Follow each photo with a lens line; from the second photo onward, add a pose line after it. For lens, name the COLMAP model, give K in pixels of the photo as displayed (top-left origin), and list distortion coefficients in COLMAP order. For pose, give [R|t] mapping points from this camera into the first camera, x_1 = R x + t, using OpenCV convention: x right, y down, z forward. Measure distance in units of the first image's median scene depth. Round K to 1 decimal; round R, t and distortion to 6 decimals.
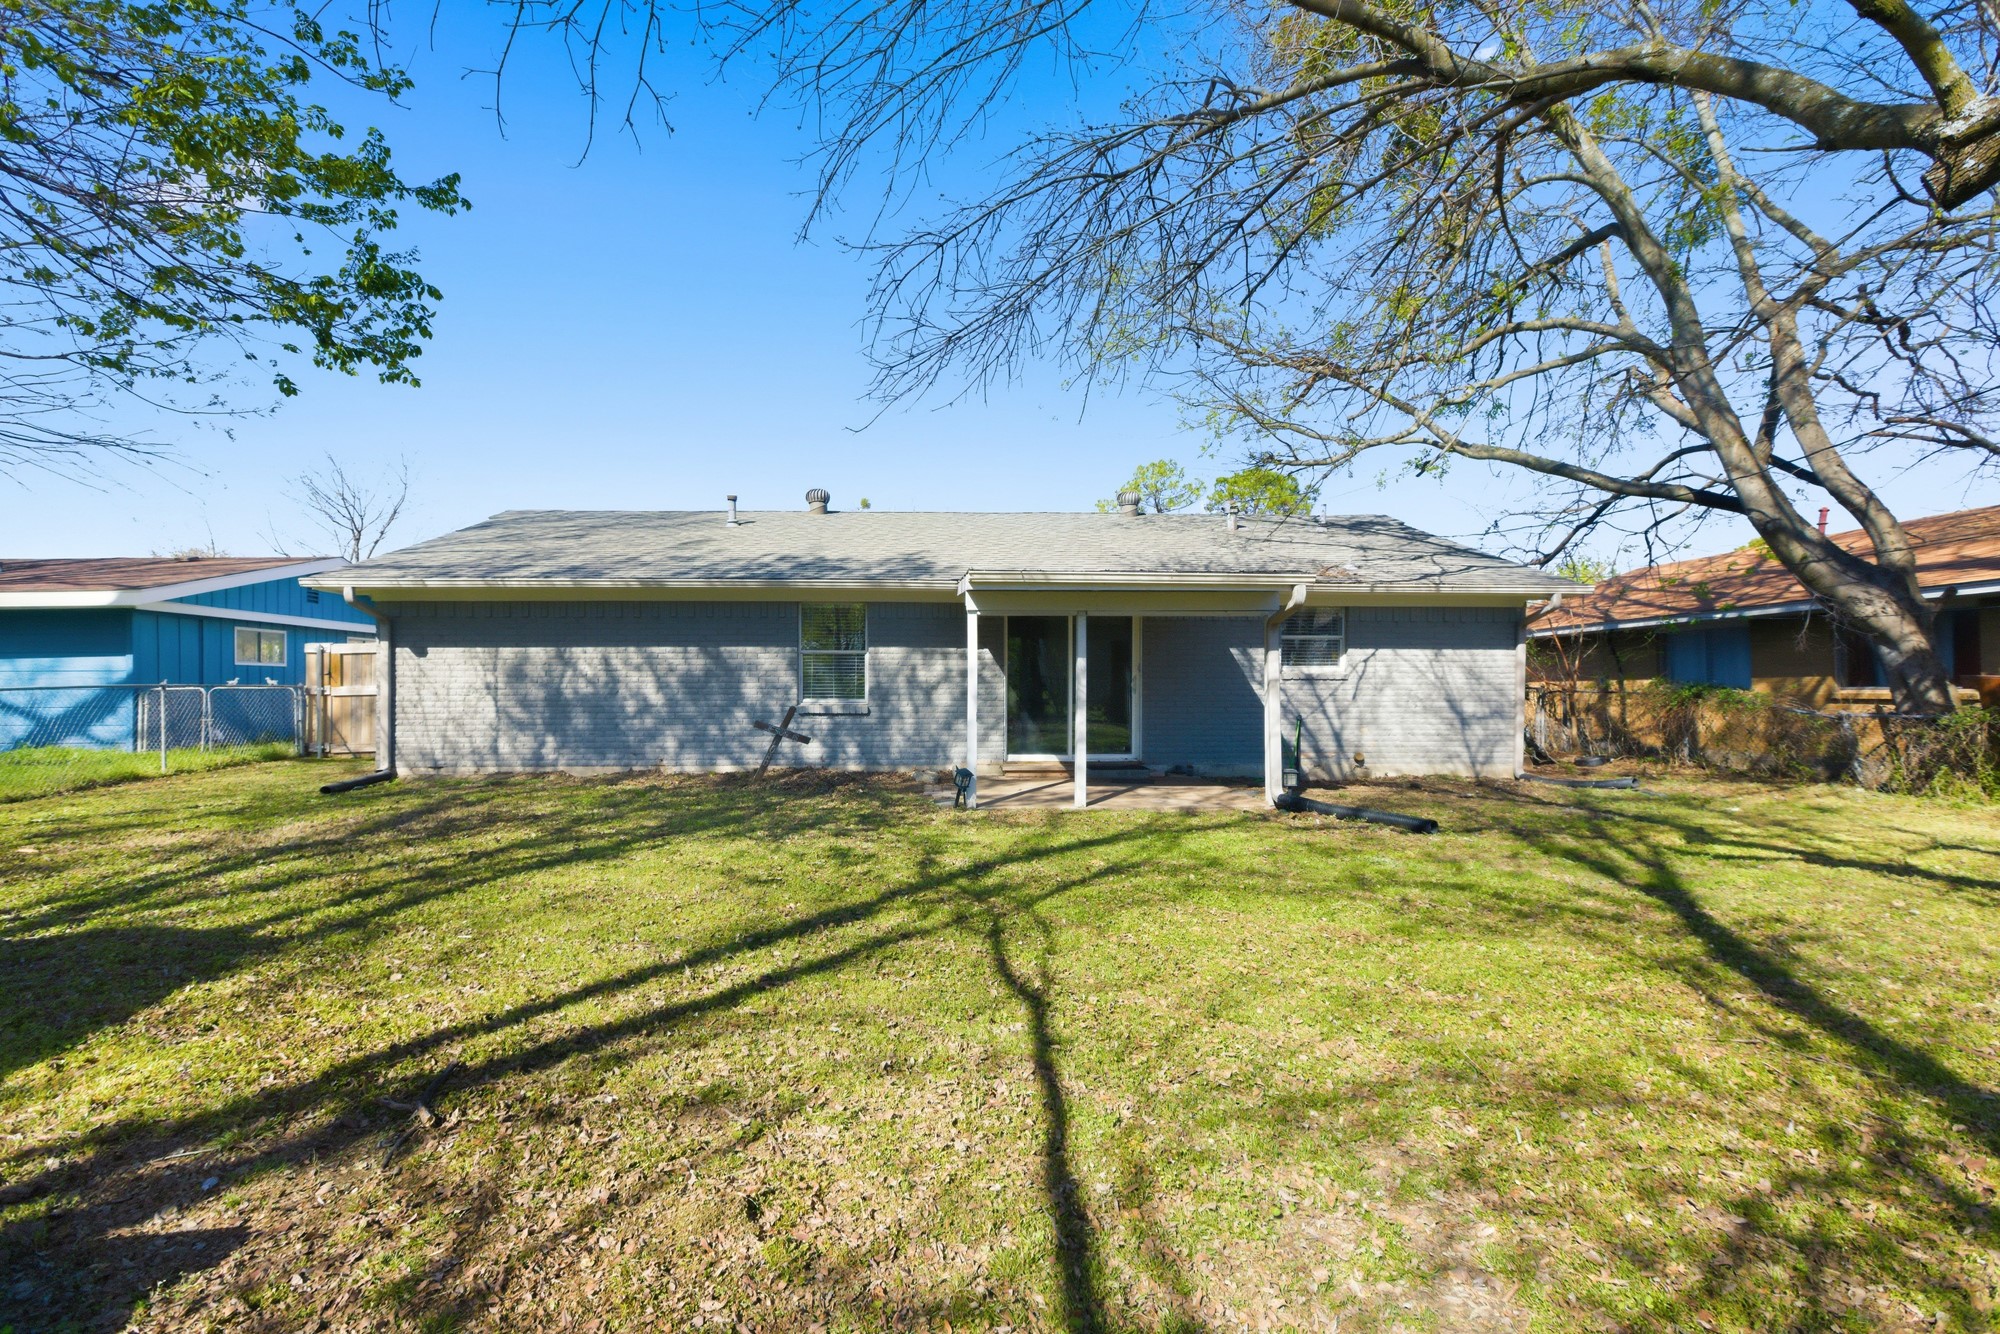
lens RADIAL K [[957.5, 0, 1000.0], [0, 957.5, 667.0], [0, 0, 1]] dist [-0.000752, -0.000023]
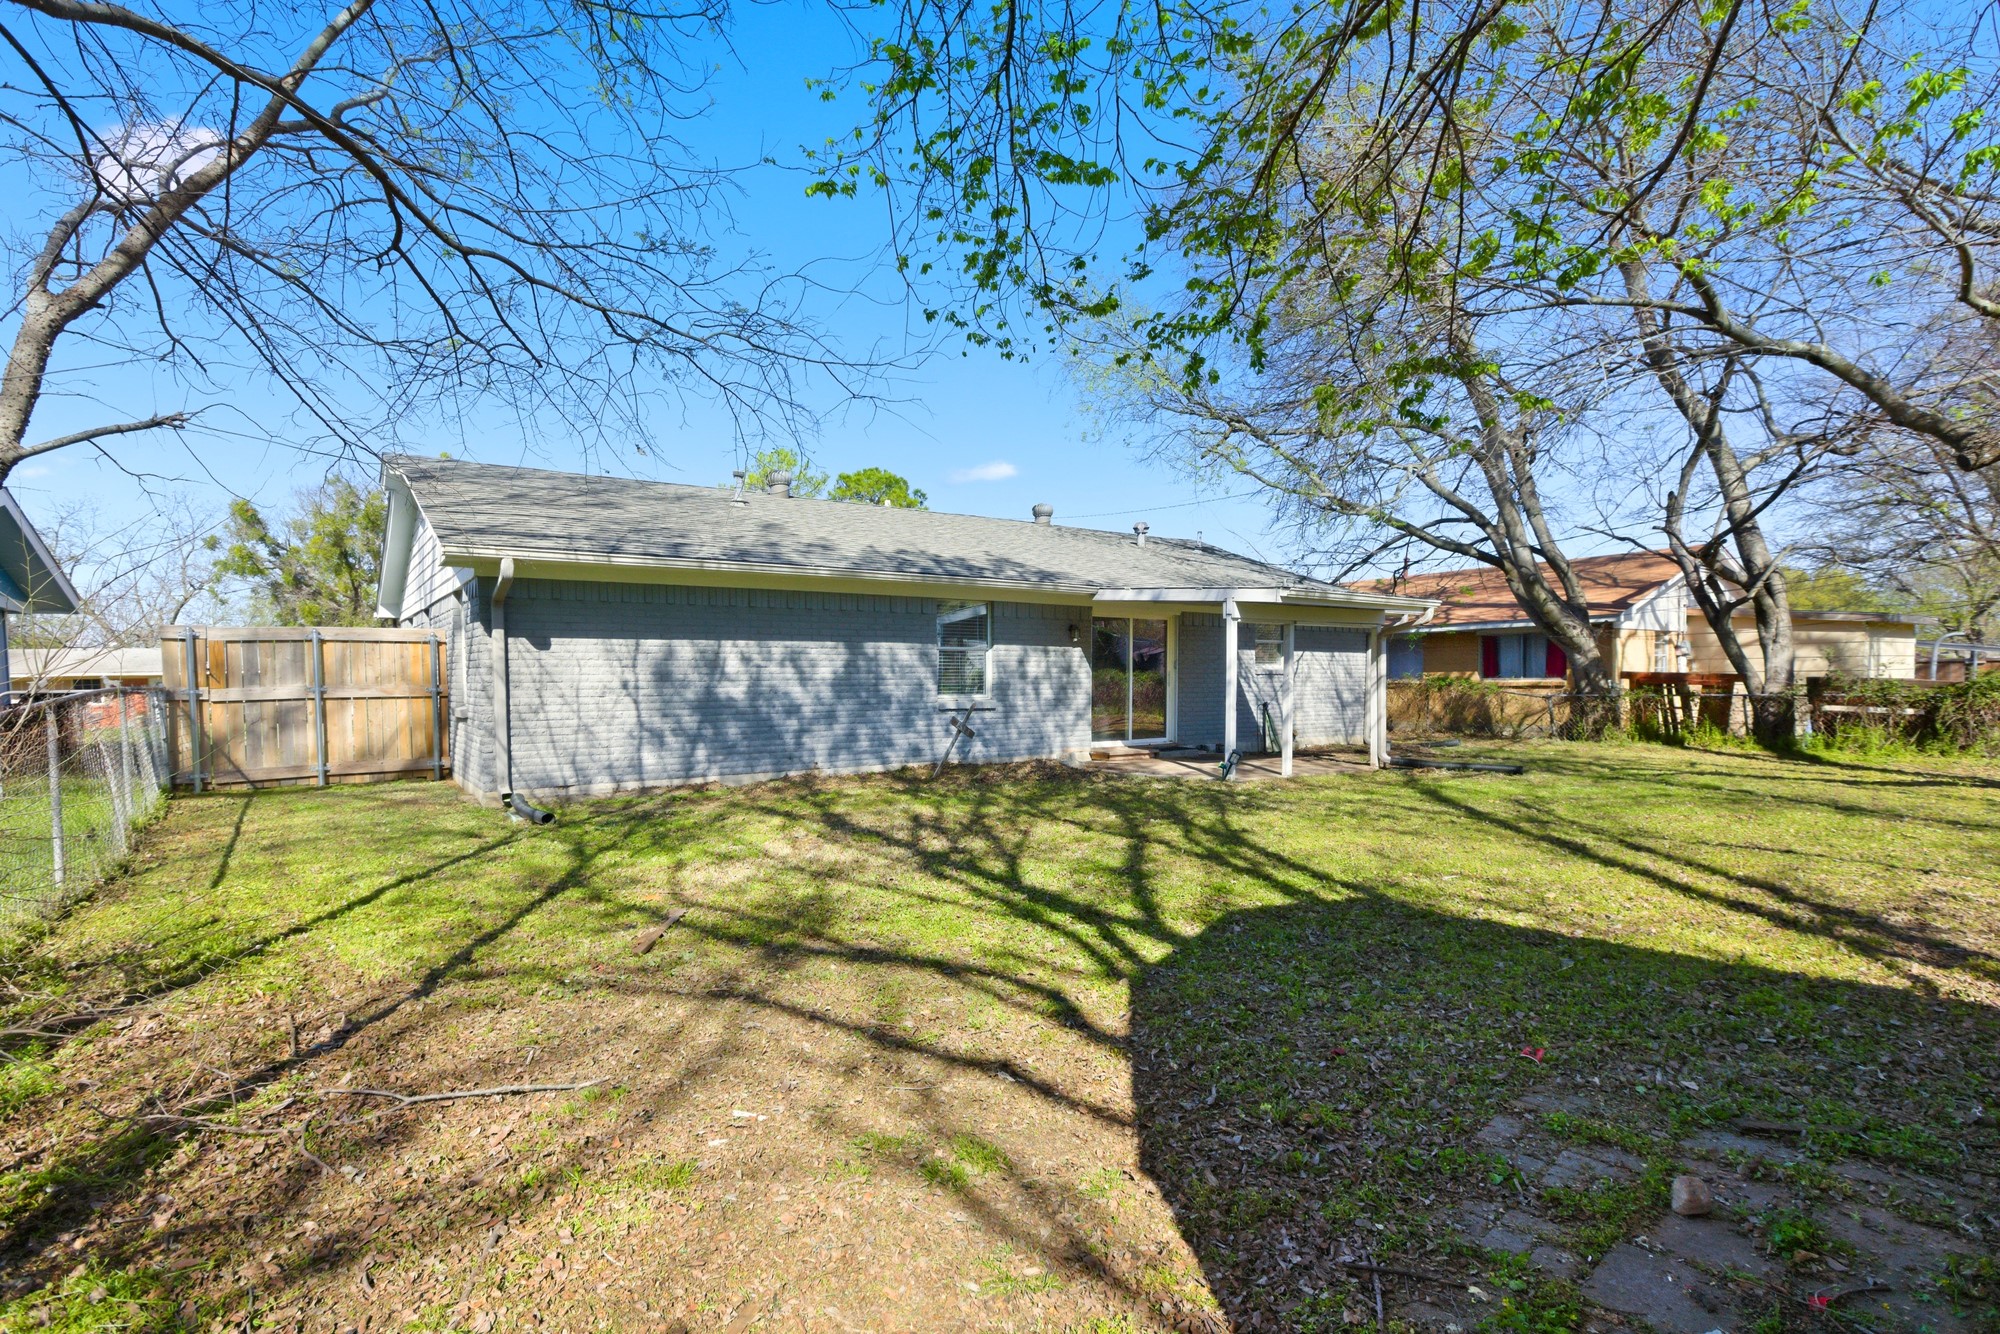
lens RADIAL K [[957.5, 0, 1000.0], [0, 957.5, 667.0], [0, 0, 1]] dist [-0.000752, -0.000023]
pose [[0.846120, 0.001186, 0.532992, -0.660675], [-0.005708, 0.999960, 0.006836, -0.003452], [-0.532963, -0.008827, 0.846093, 0.125697]]
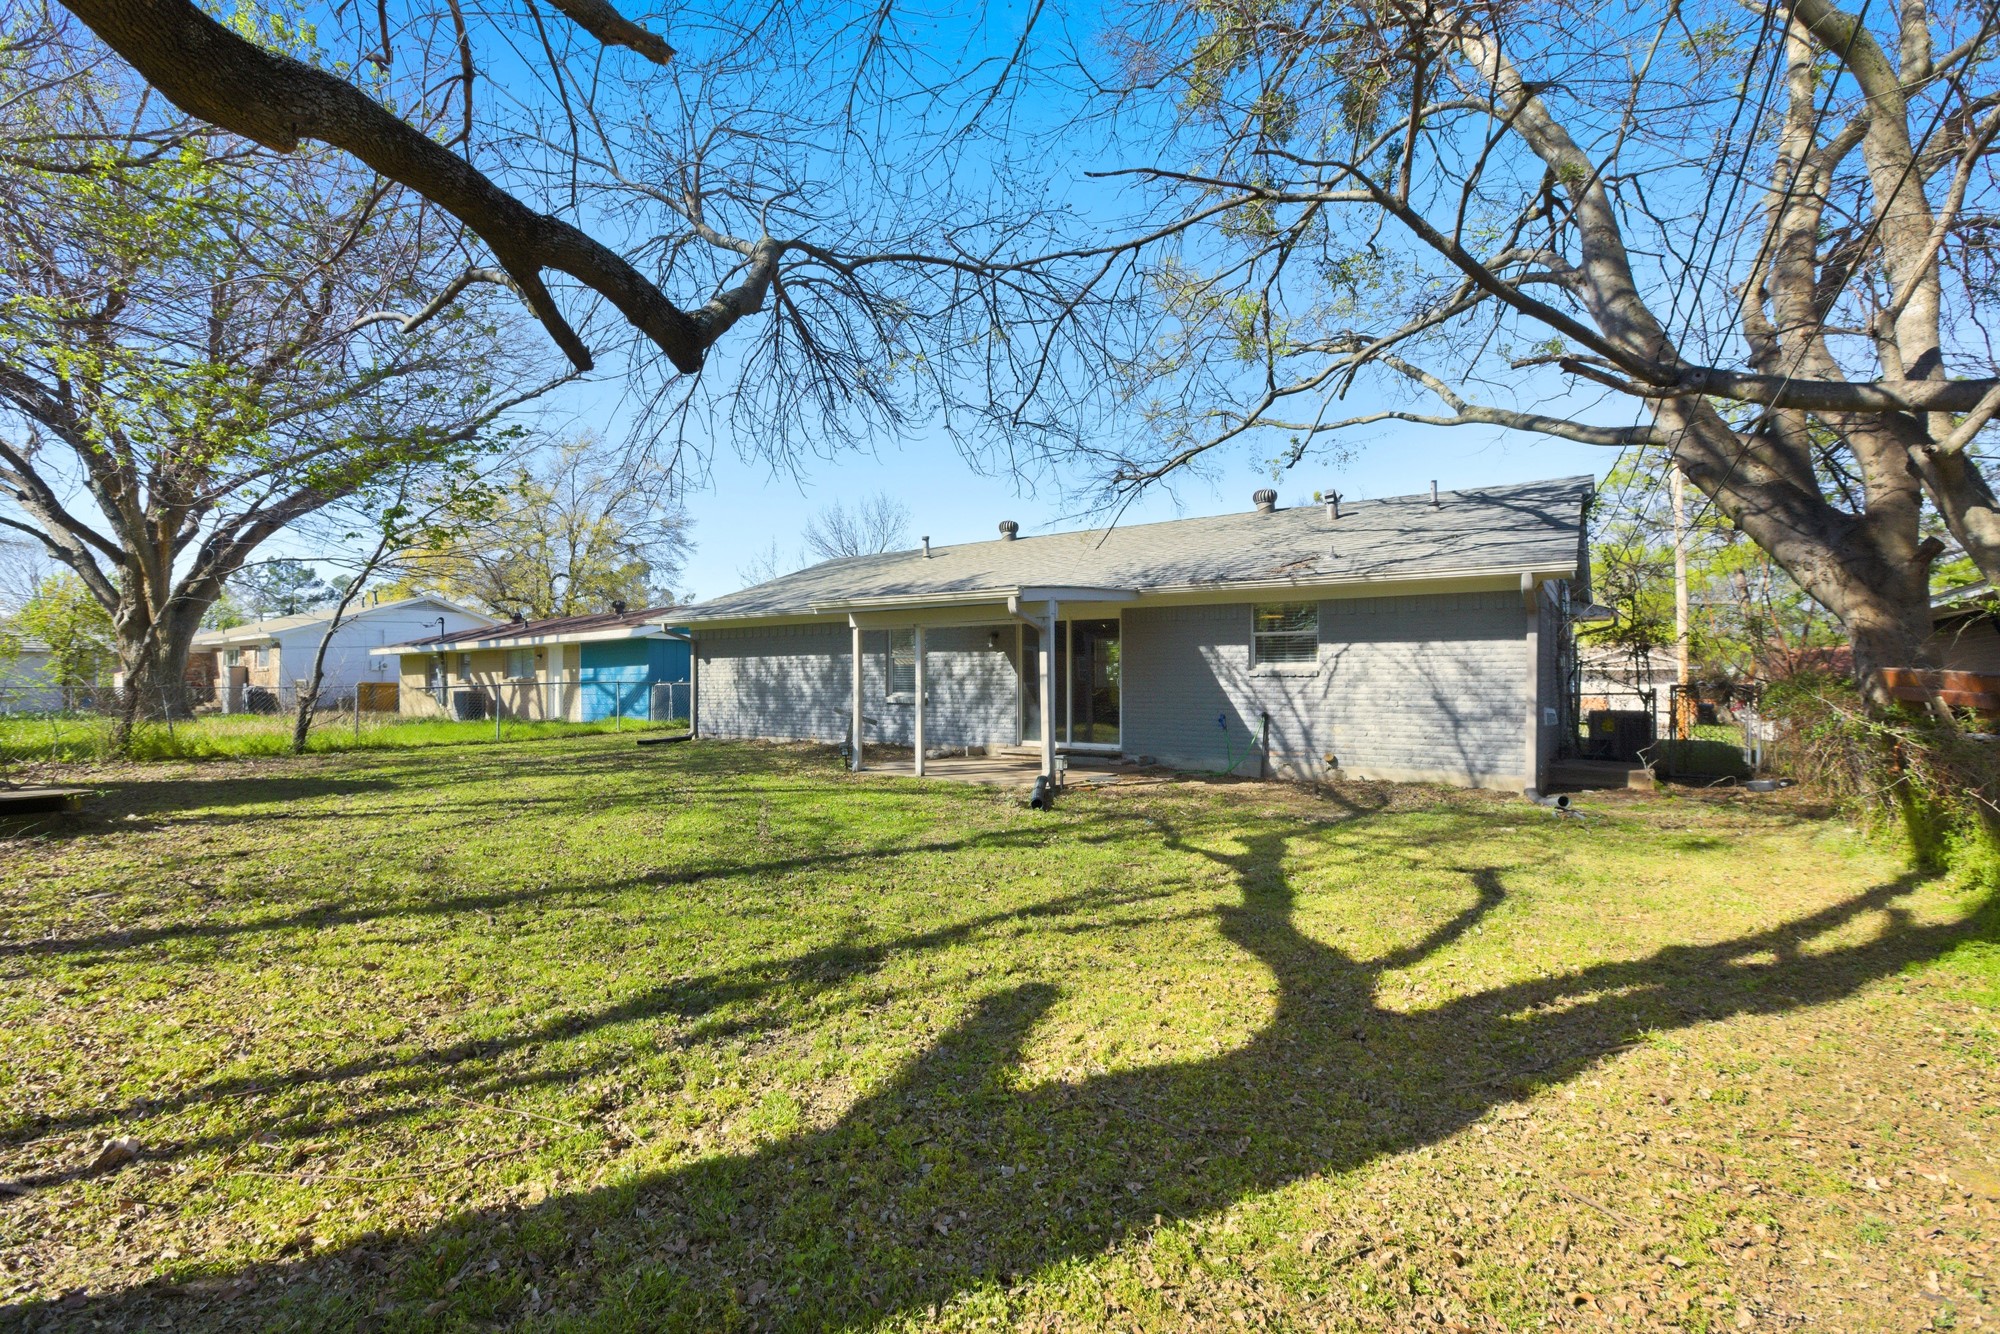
lens RADIAL K [[957.5, 0, 1000.0], [0, 957.5, 667.0], [0, 0, 1]] dist [-0.000752, -0.000023]
pose [[0.761584, -0.006575, -0.648033, 0.759735], [0.012300, 0.999915, 0.004309, -0.003602], [0.647950, -0.011252, 0.761600, 0.062326]]
